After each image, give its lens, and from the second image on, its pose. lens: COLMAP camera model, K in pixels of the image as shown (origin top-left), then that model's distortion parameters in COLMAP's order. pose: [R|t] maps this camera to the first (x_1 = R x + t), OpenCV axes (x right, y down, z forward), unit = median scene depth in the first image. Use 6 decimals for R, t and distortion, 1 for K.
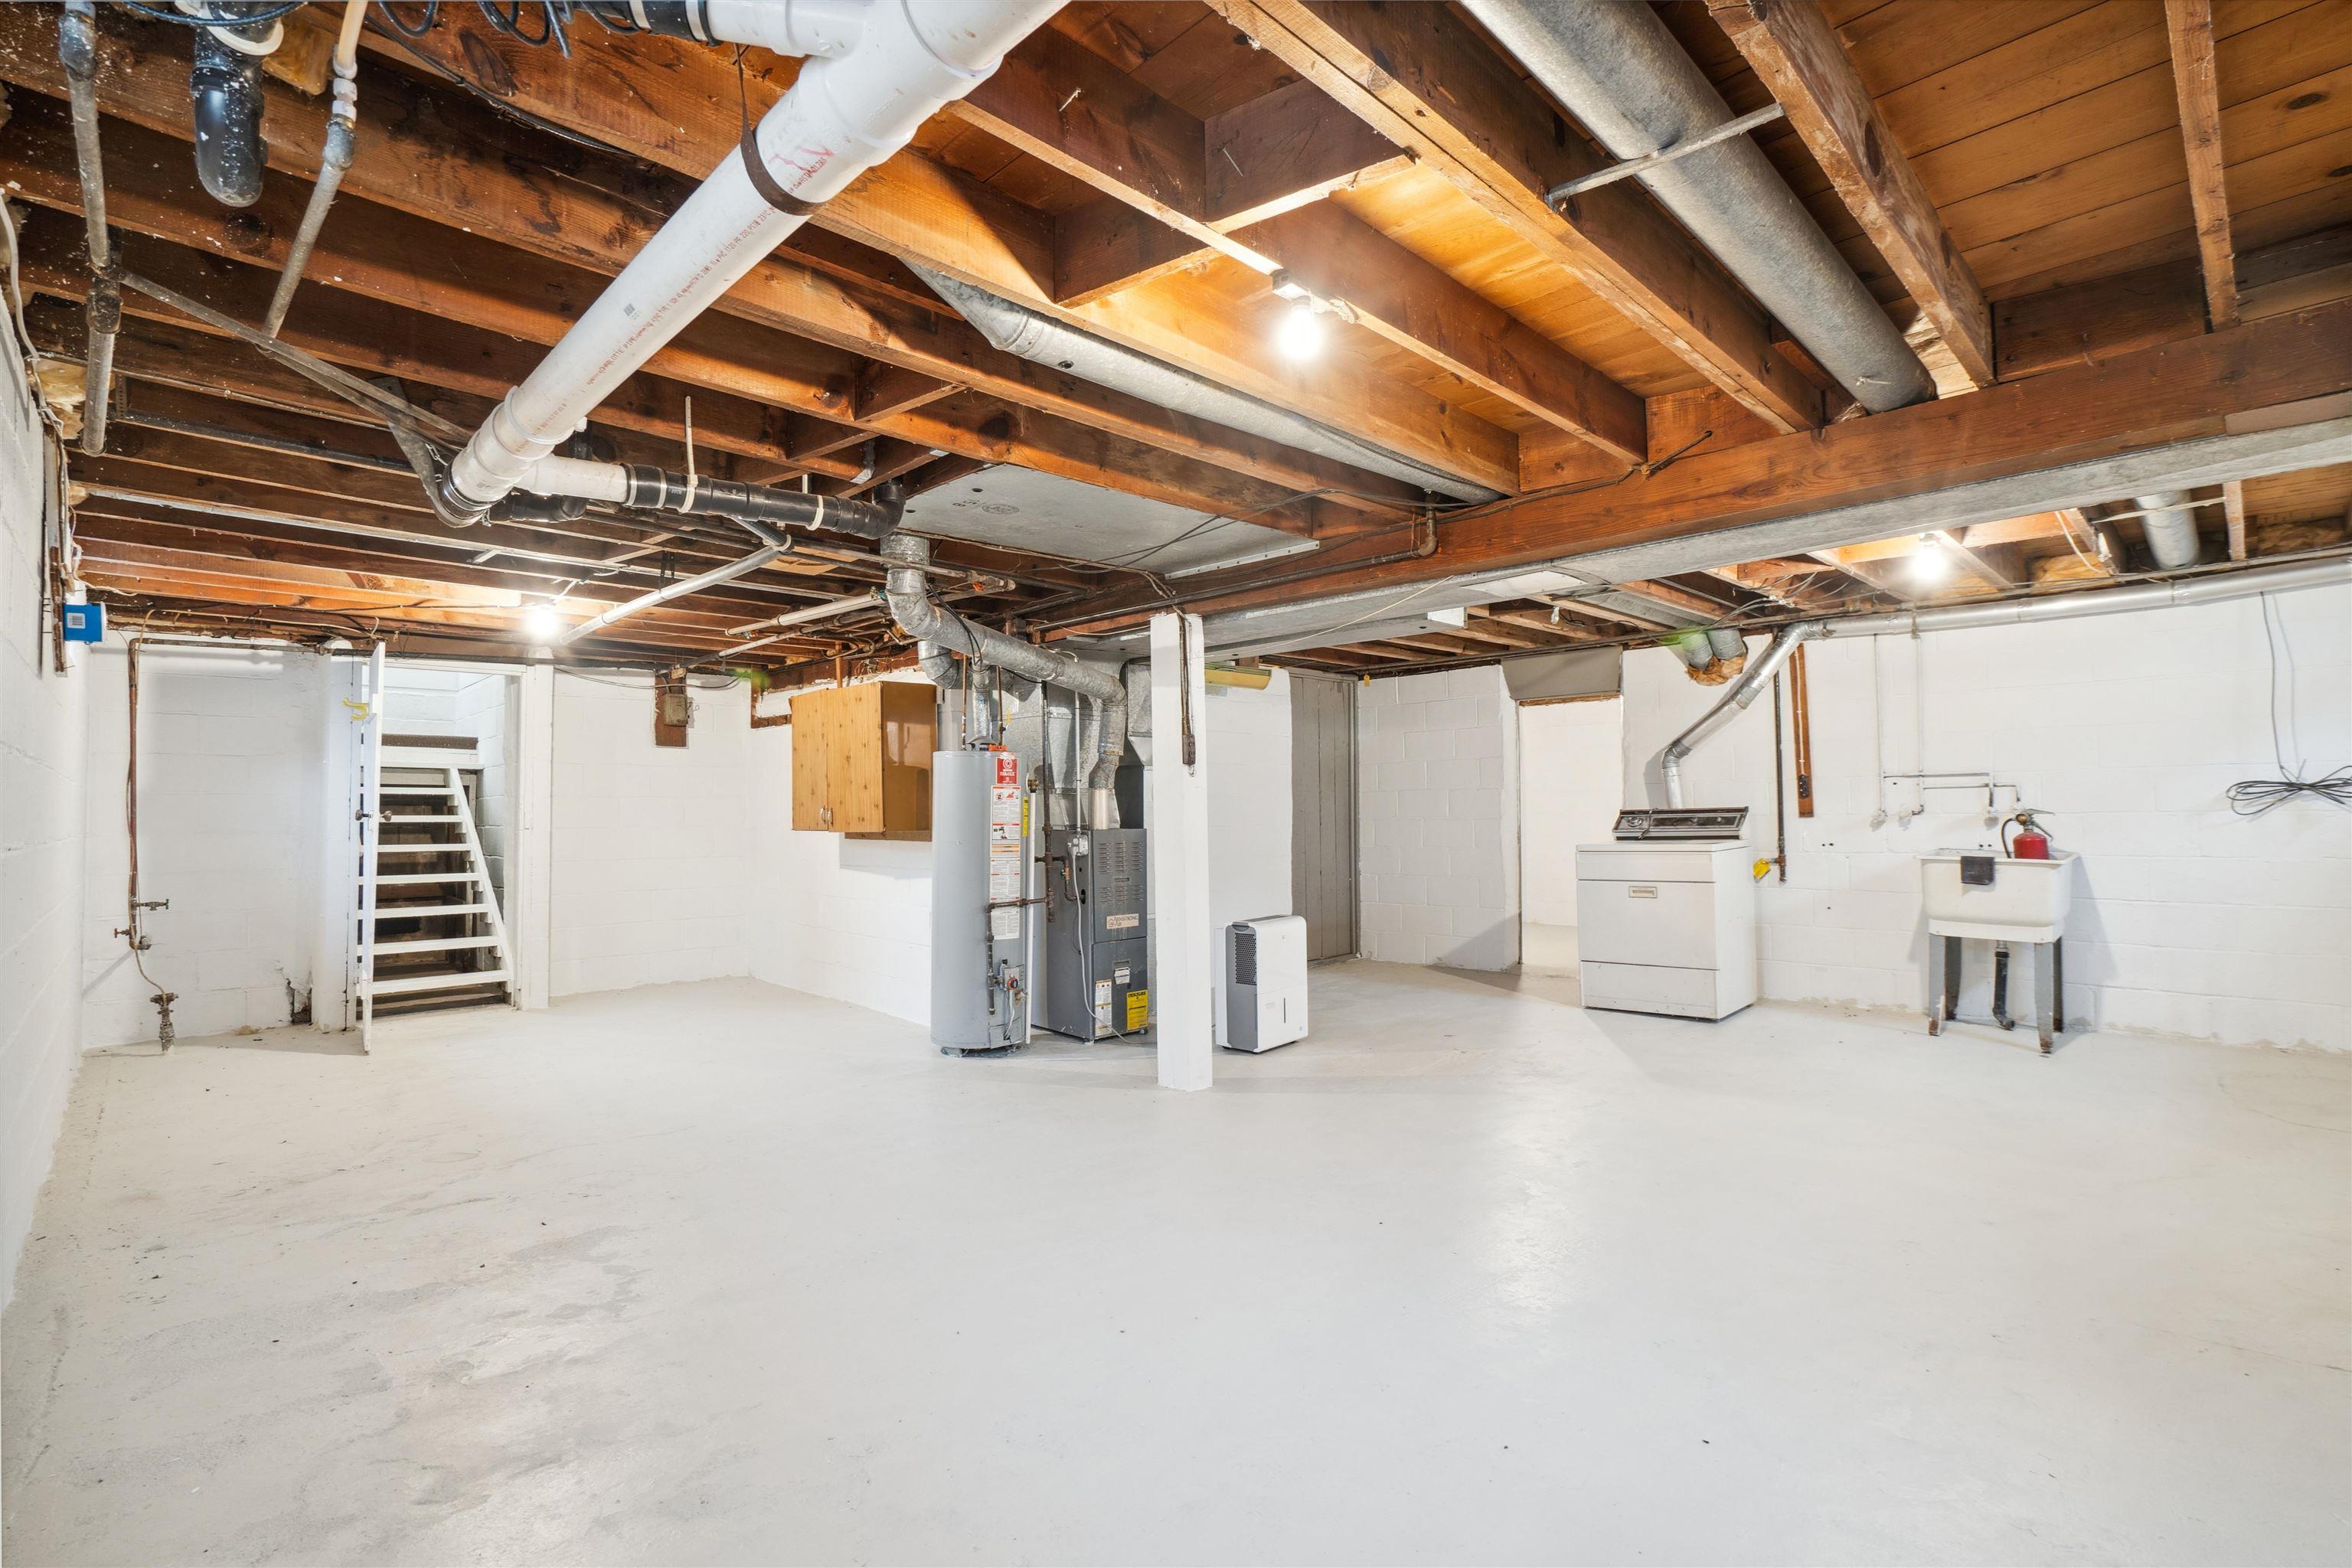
lens RADIAL K [[1085.4, 0, 1177.3], [0, 1085.4, 784.7], [0, 0, 1]] dist [-0.015767, 0.000132]
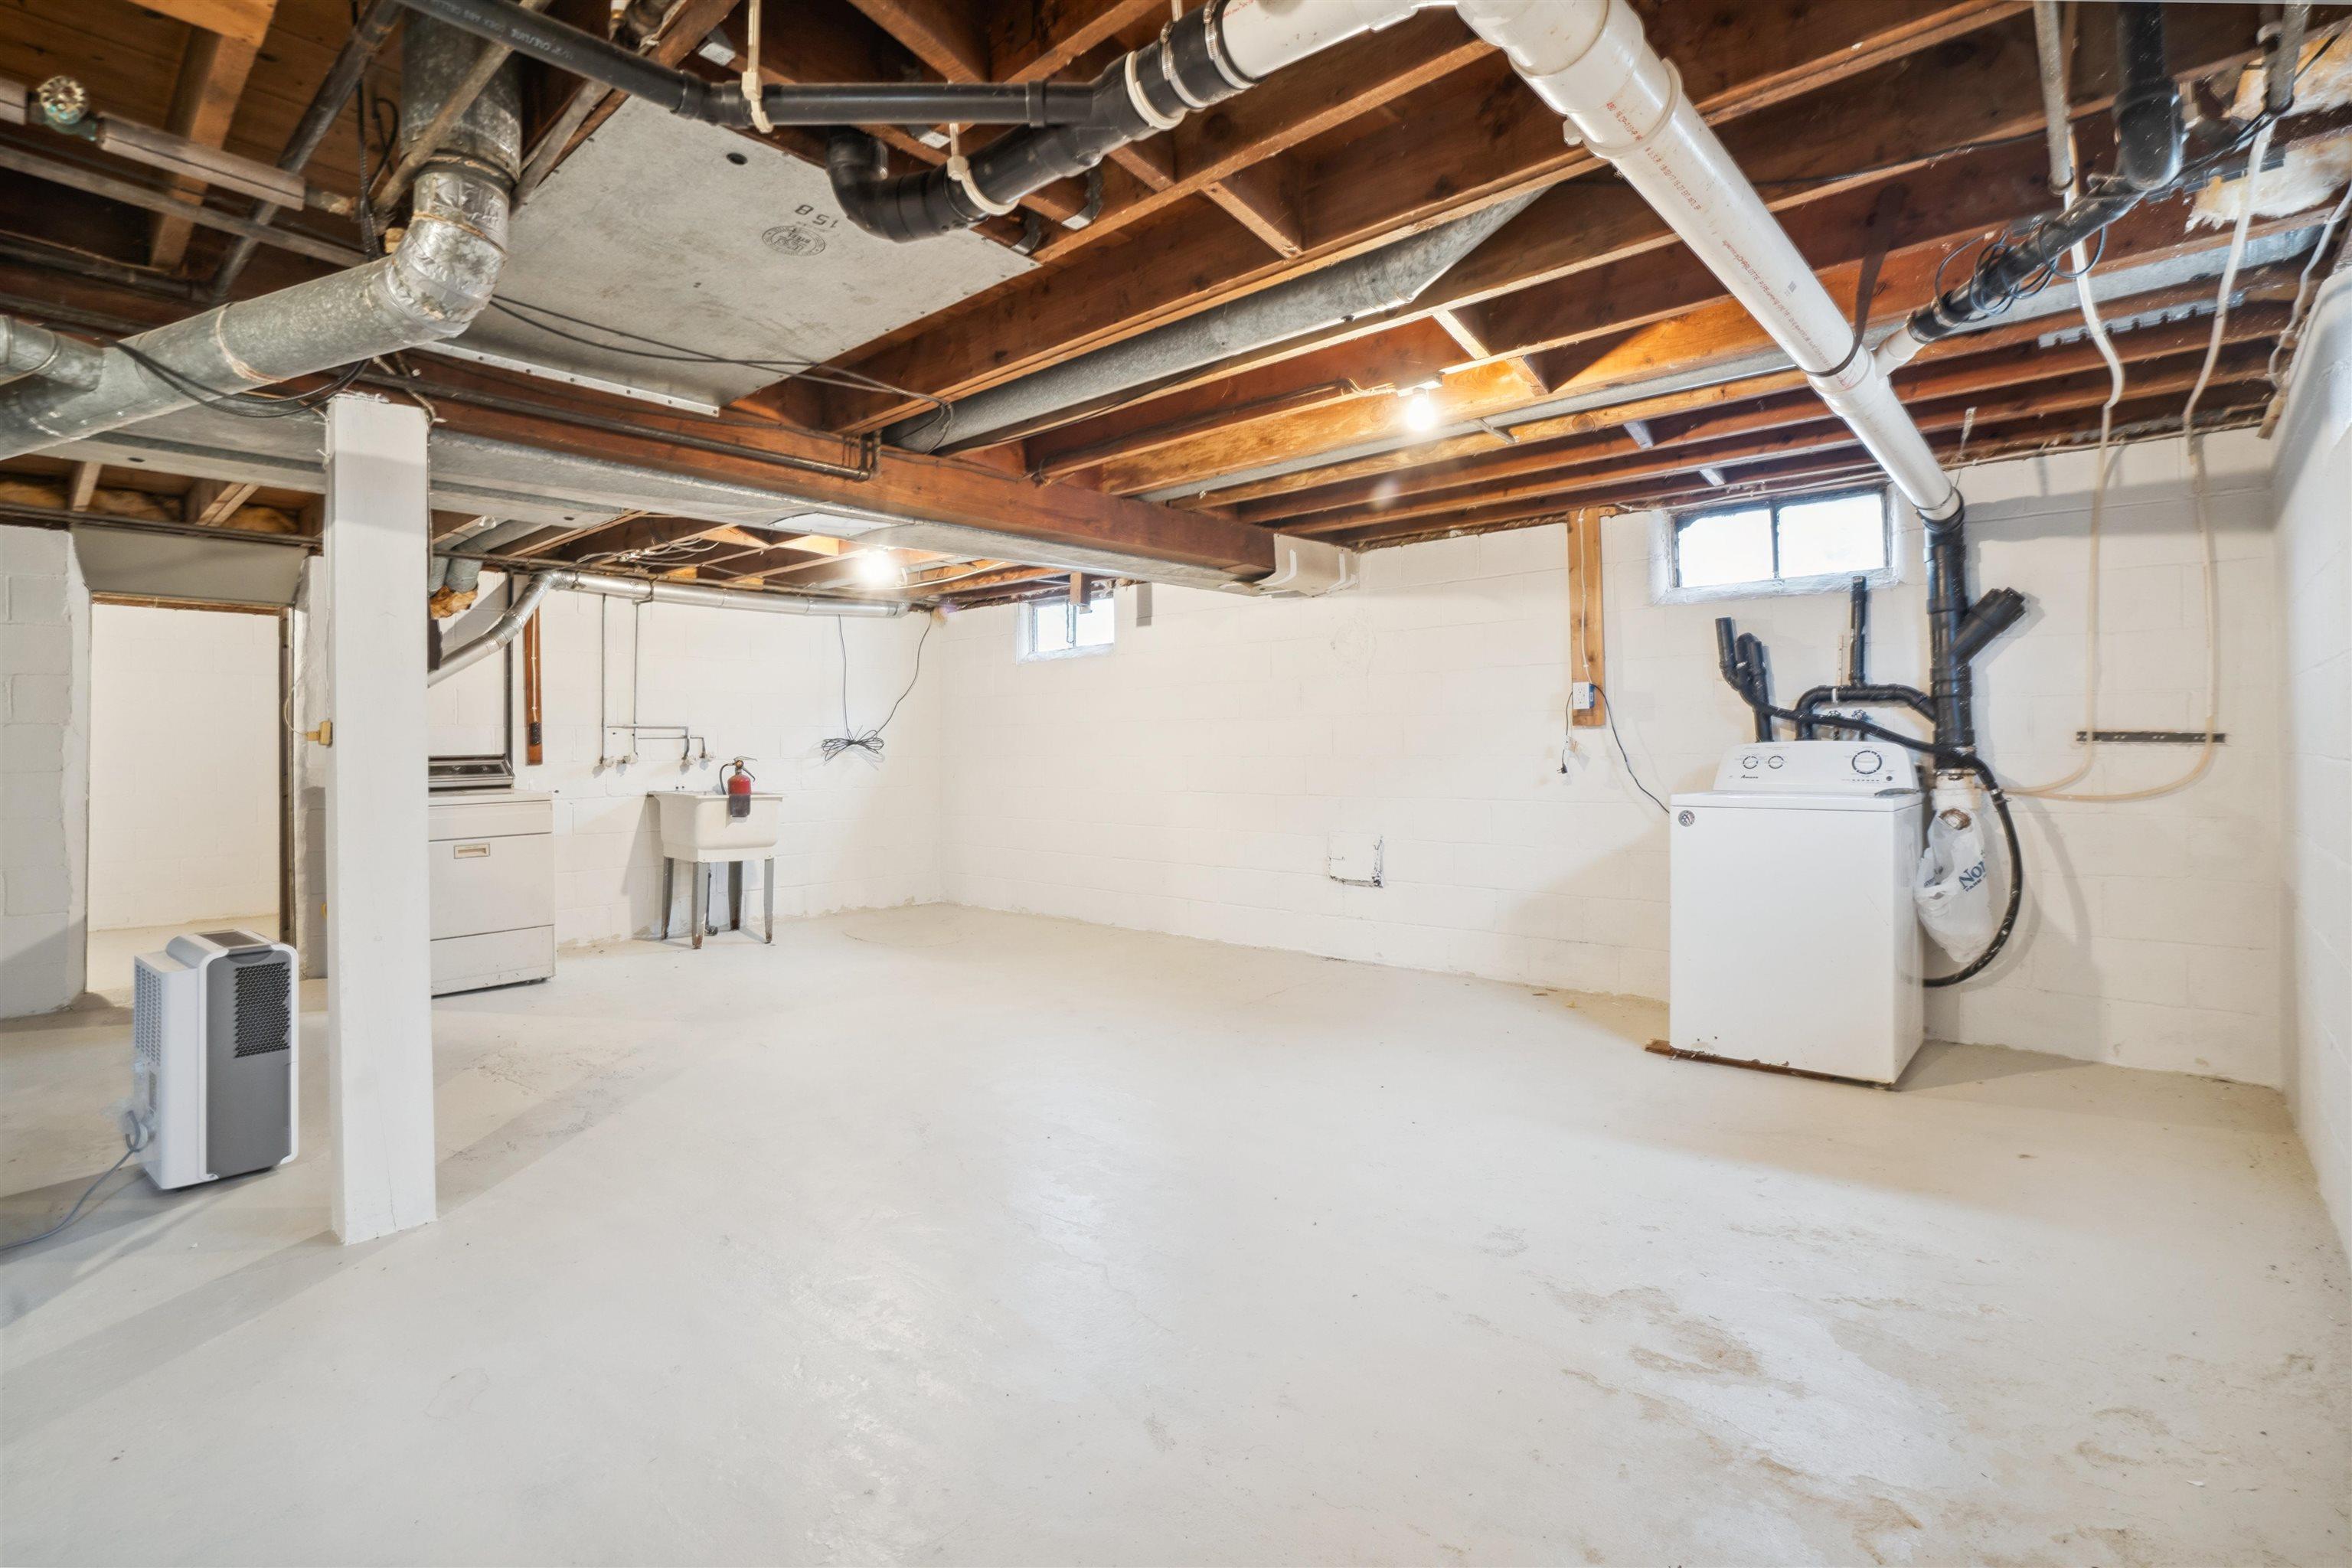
lens RADIAL K [[1085.4, 0, 1183.5], [0, 1085.4, 742.7], [0, 0, 1]] dist [-0.015767, 0.000132]
pose [[-0.066951, 0.015467, 0.997636, -0.463240], [-0.013379, 0.999776, -0.016398, 0.019255], [-0.997667, -0.014445, -0.066729, 0.498311]]
